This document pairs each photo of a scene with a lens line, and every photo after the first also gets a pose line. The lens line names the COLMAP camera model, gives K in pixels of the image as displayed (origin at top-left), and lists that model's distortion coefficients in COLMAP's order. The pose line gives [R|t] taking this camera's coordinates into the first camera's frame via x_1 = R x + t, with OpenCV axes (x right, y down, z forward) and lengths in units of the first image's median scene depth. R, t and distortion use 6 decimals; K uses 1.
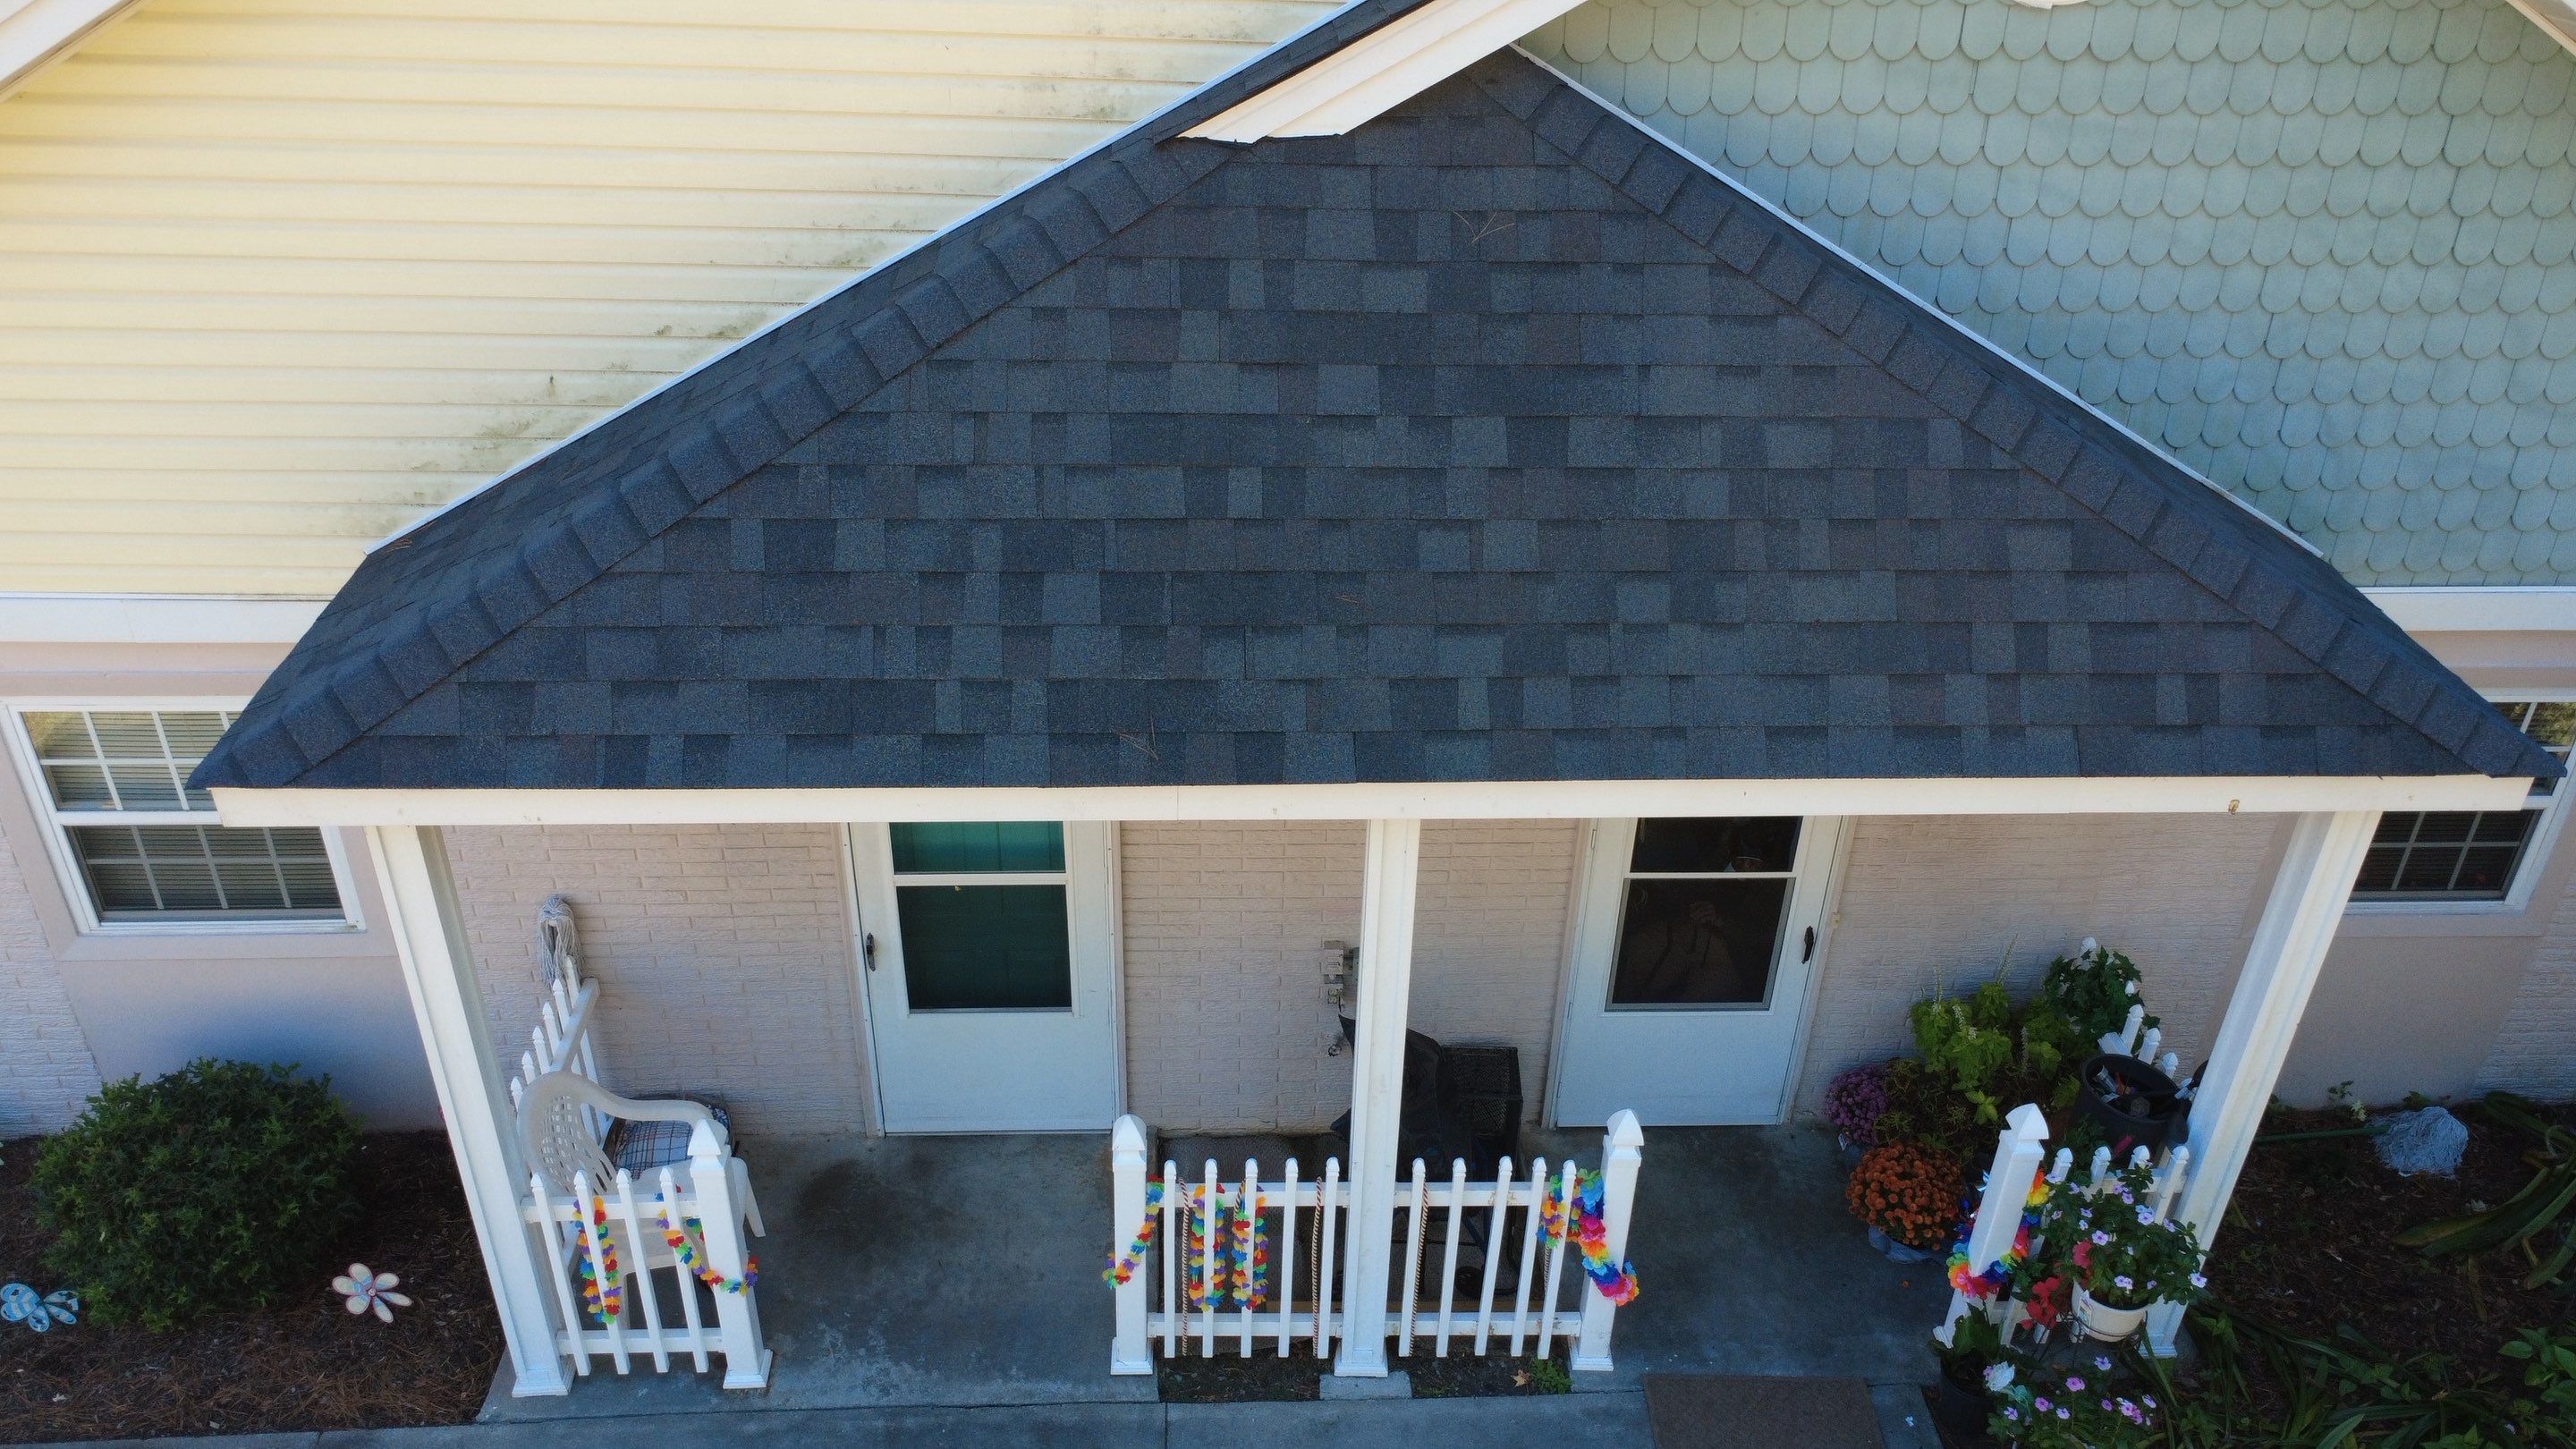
lens RADIAL K [[1931.0, 0, 1284.7], [0, 1931.0, 729.7], [0, 0, 1]] dist [0.008105, 0.000093]
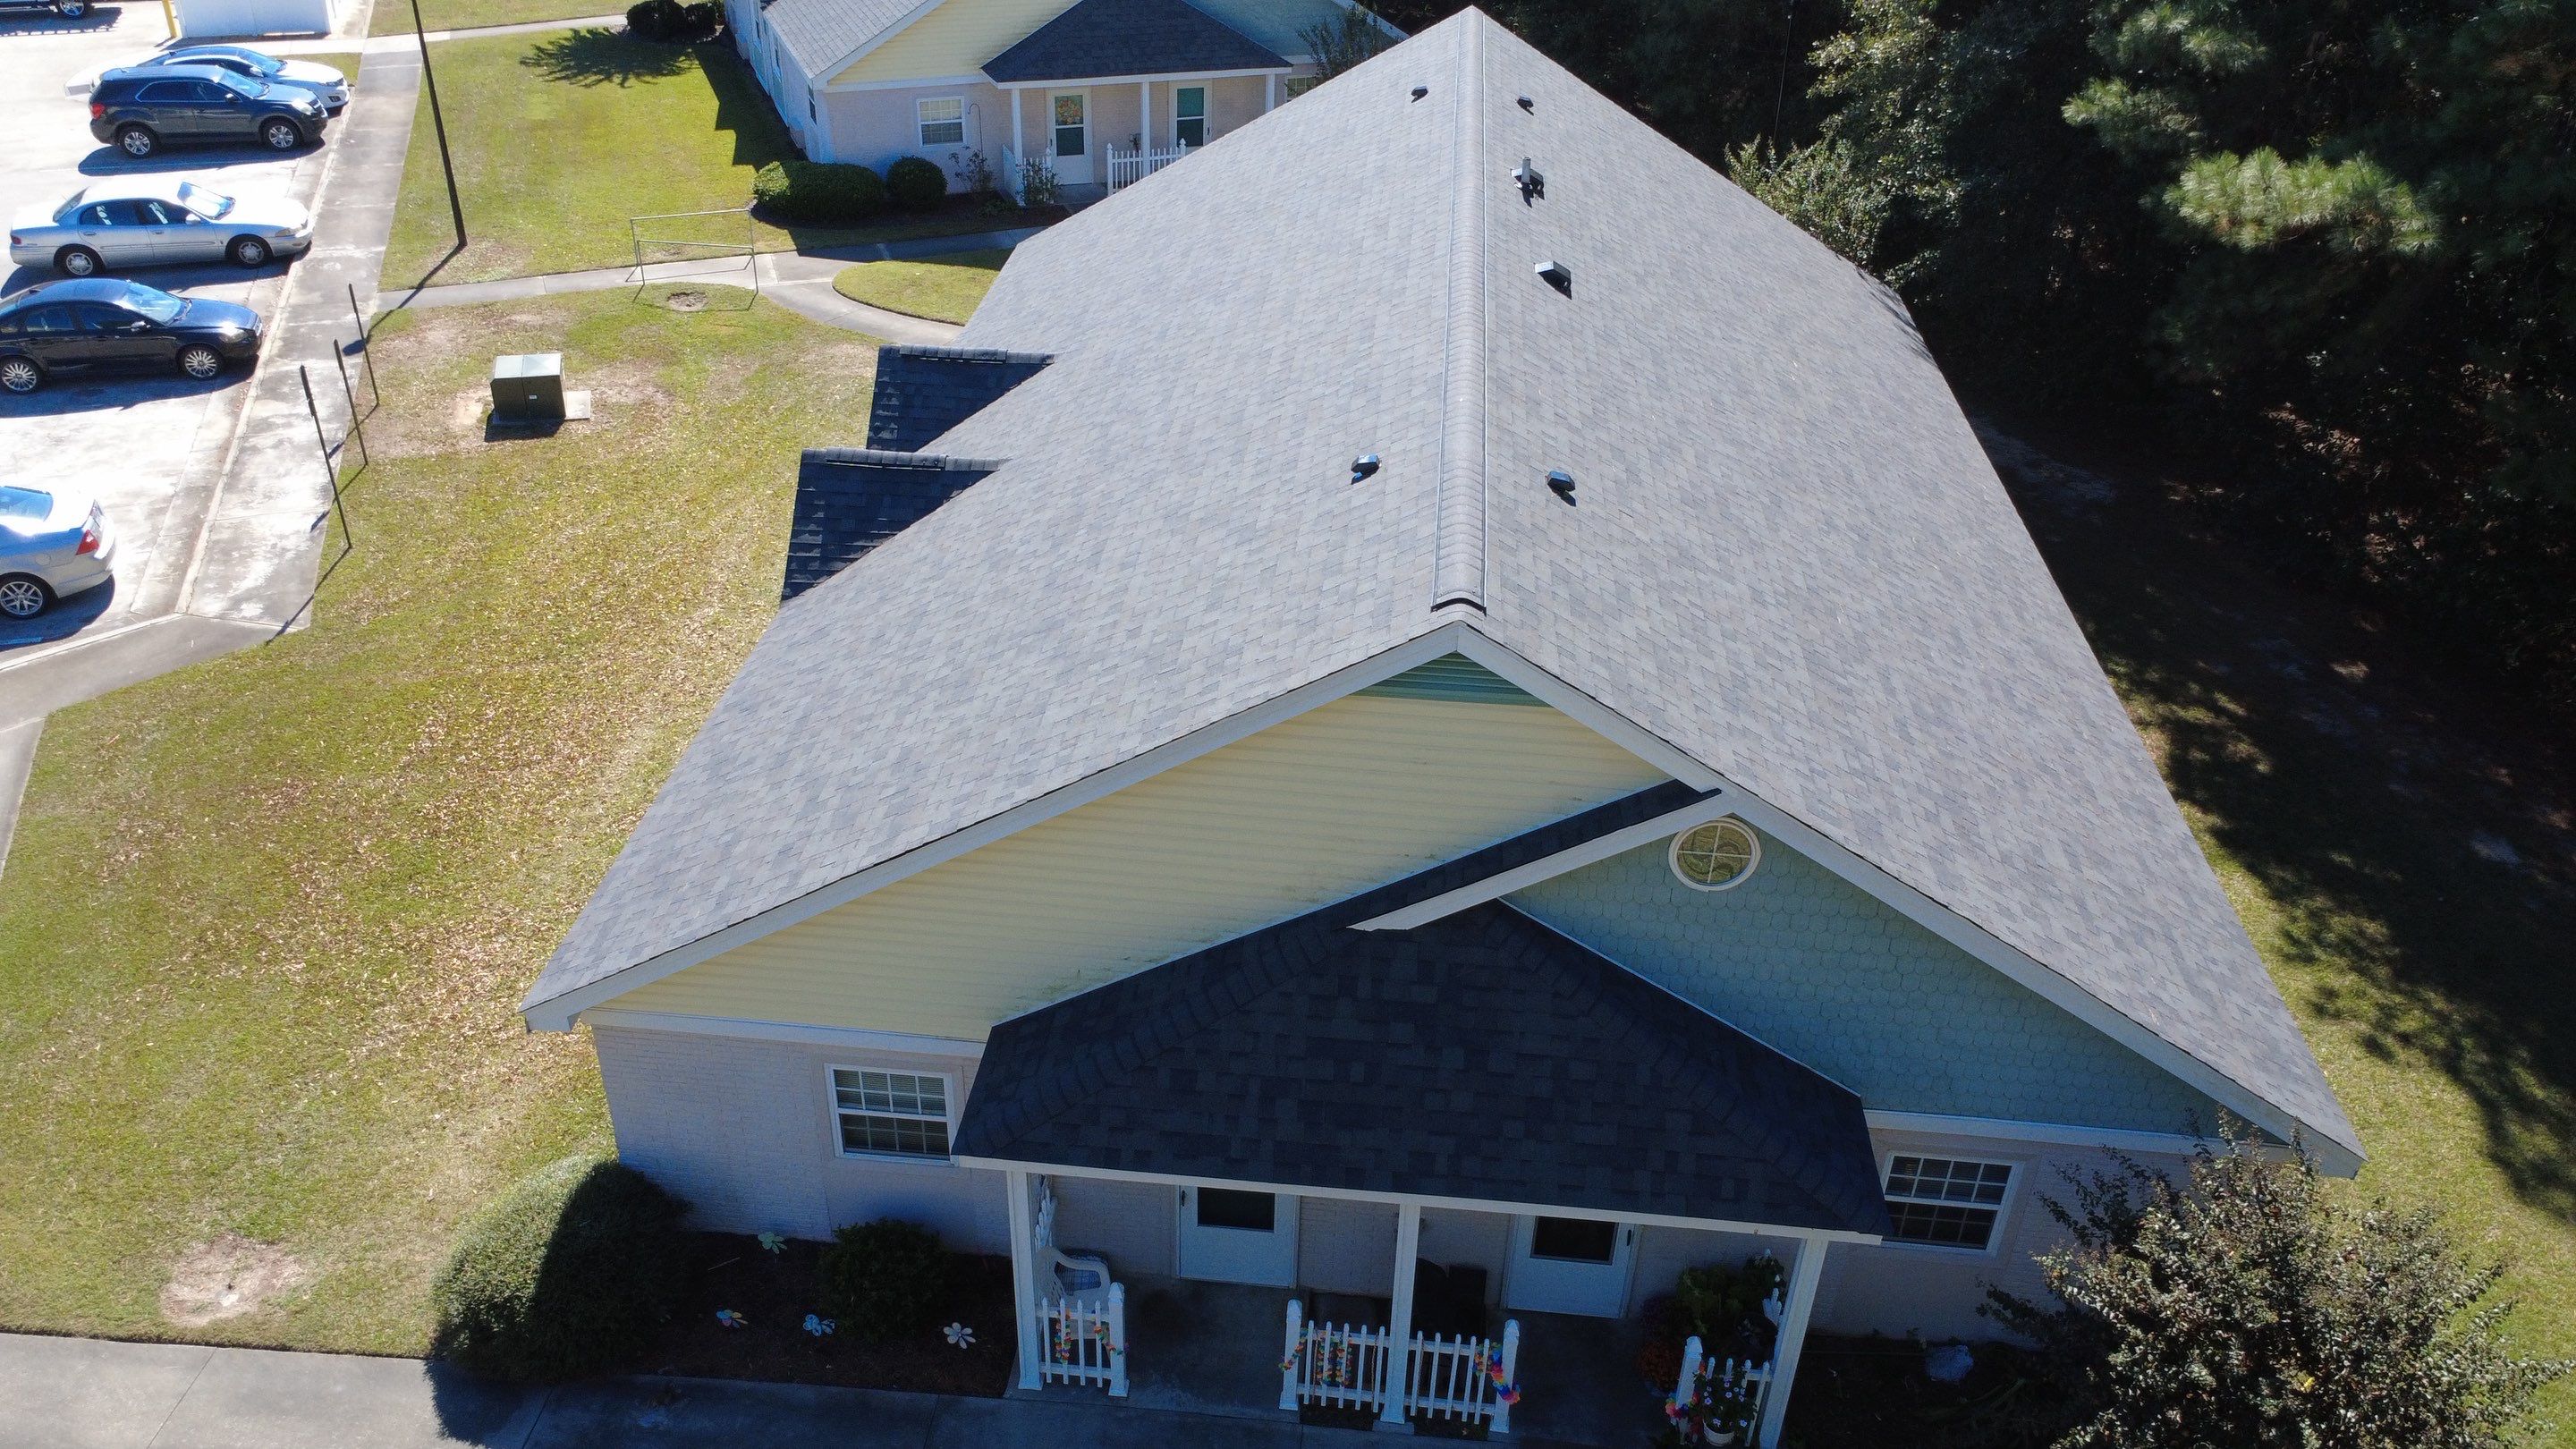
lens RADIAL K [[1931.0, 0, 1281.8], [0, 1931.0, 728.7], [0, 0, 1]] dist [0.008105, 0.000093]
pose [[0.990696, 0.074140, -0.114130, 0.134077], [-0.074082, 0.997241, 0.004760, -0.563771], [0.114168, 0.003739, 0.993454, -1.493813]]
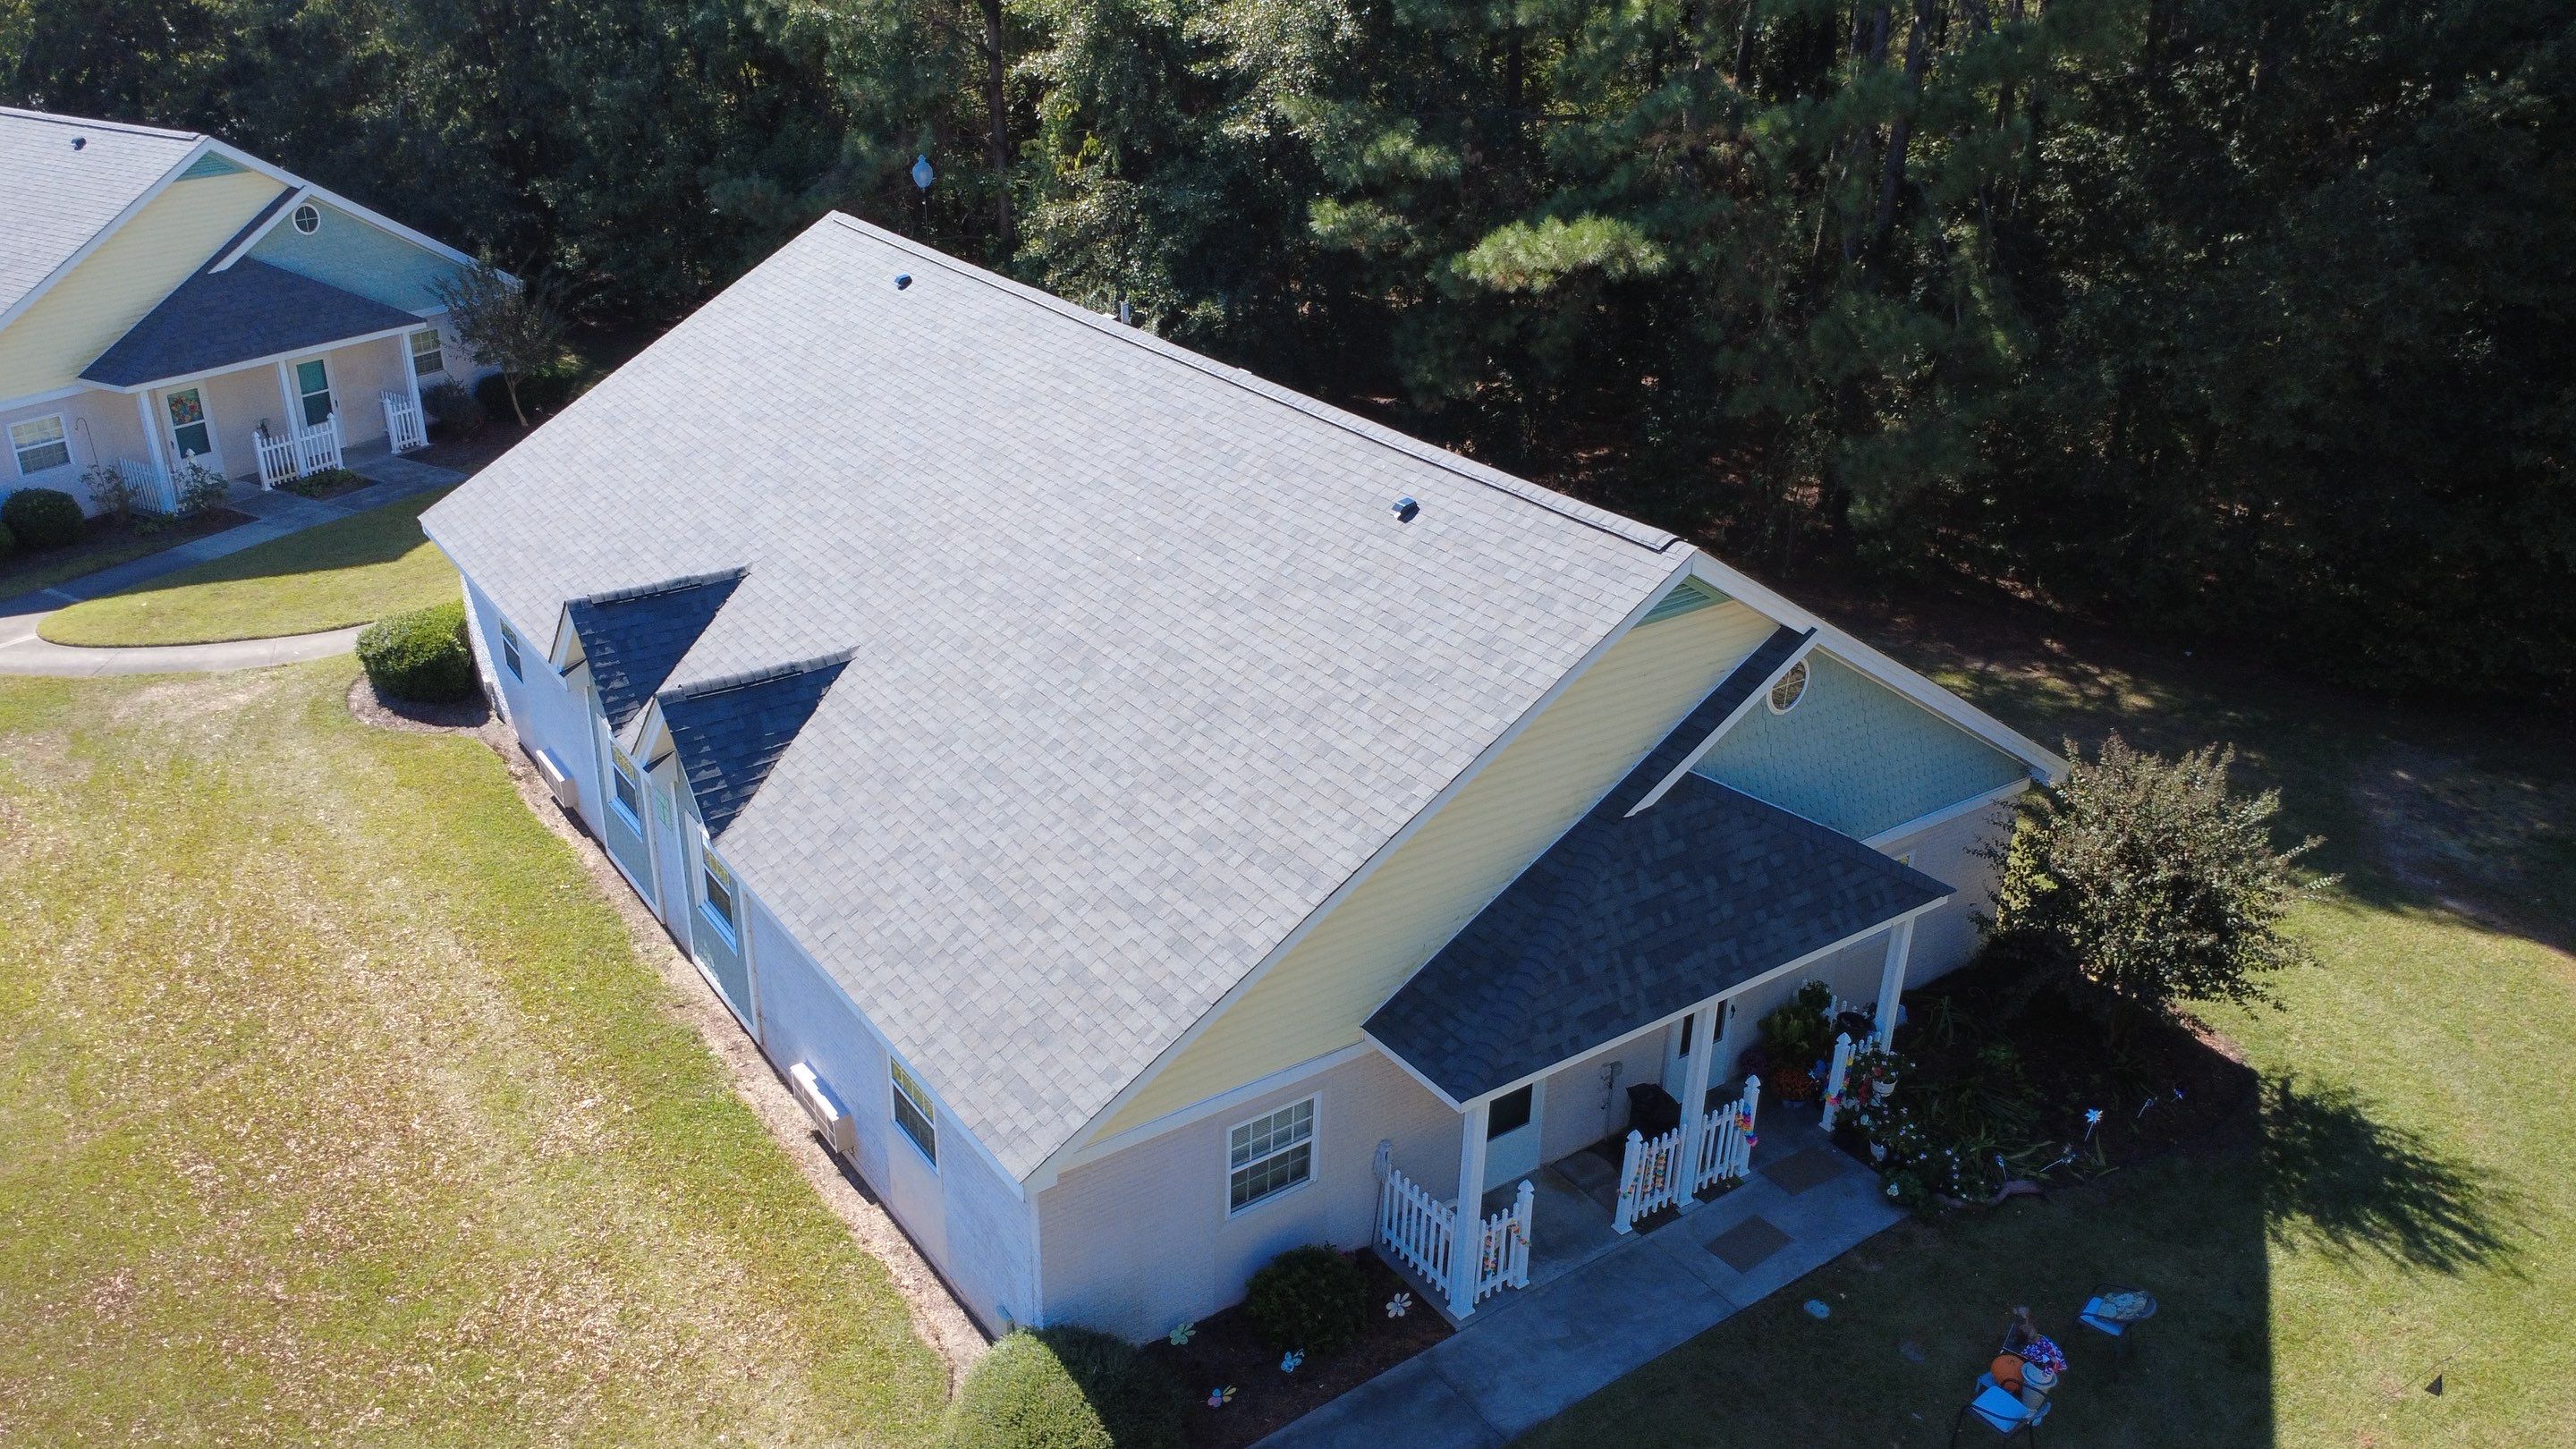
lens RADIAL K [[1931.0, 0, 1295.5], [0, 1931.0, 724.6], [0, 0, 1]] dist [0.008105, 0.000093]
pose [[0.842369, -0.231703, 0.486546, -2.049380], [0.281425, 0.959099, -0.030495, -0.508608], [-0.459580, 0.162614, 0.873122, -1.620835]]
